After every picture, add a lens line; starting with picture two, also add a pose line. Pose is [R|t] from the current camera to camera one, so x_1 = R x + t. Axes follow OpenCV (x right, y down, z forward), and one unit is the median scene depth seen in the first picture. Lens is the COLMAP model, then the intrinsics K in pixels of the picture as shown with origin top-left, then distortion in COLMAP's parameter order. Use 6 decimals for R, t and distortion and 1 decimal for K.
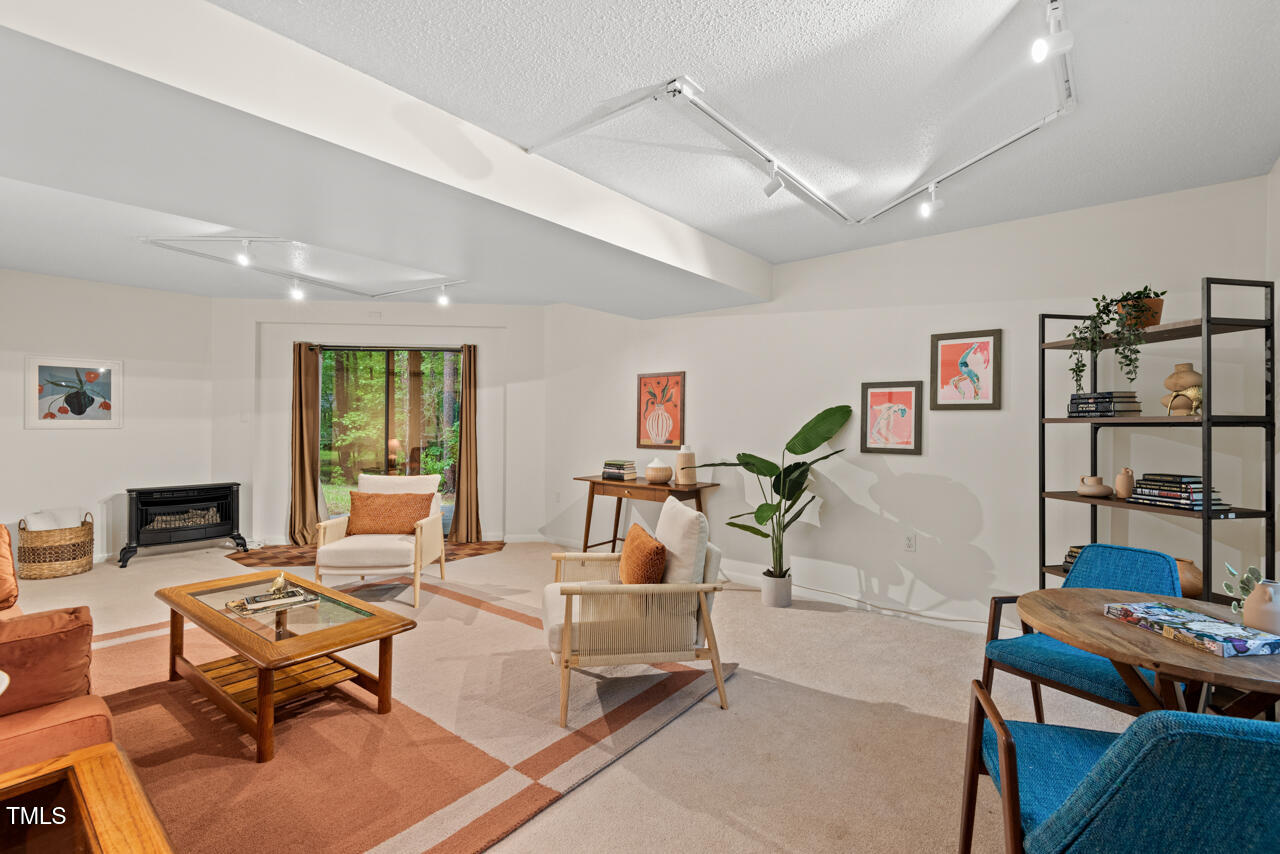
lens RADIAL K [[586.7, 0, 643.5], [0, 586.7, 424.0], [0, 0, 1]] dist [0.035624, -0.022407]
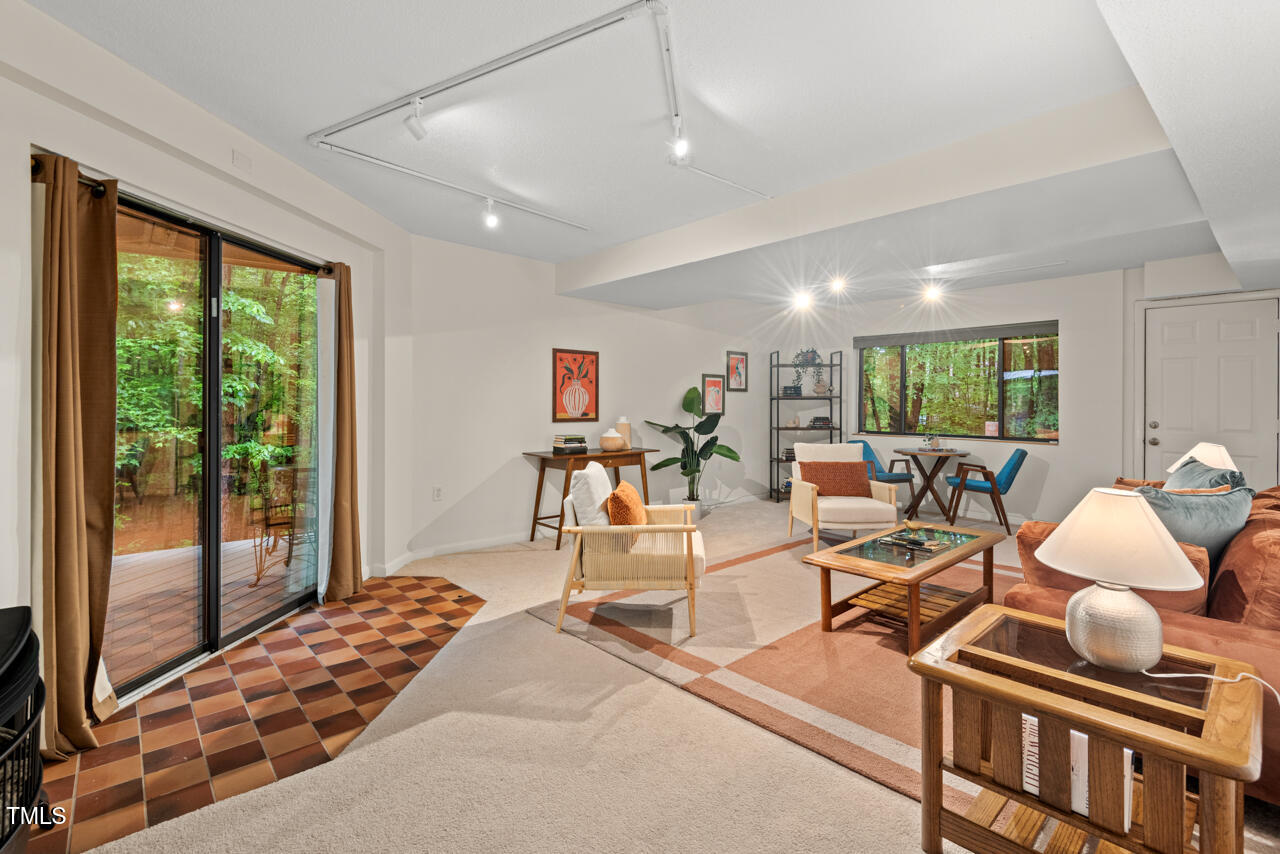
lens RADIAL K [[586.7, 0, 643.5], [0, 586.7, 424.0], [0, 0, 1]] dist [0.035624, -0.022407]
pose [[0.145661, -0.044575, 0.988330, -1.019800], [-0.004832, 0.998941, 0.045766, -0.002915], [-0.989323, -0.011442, 0.145292, 0.735741]]
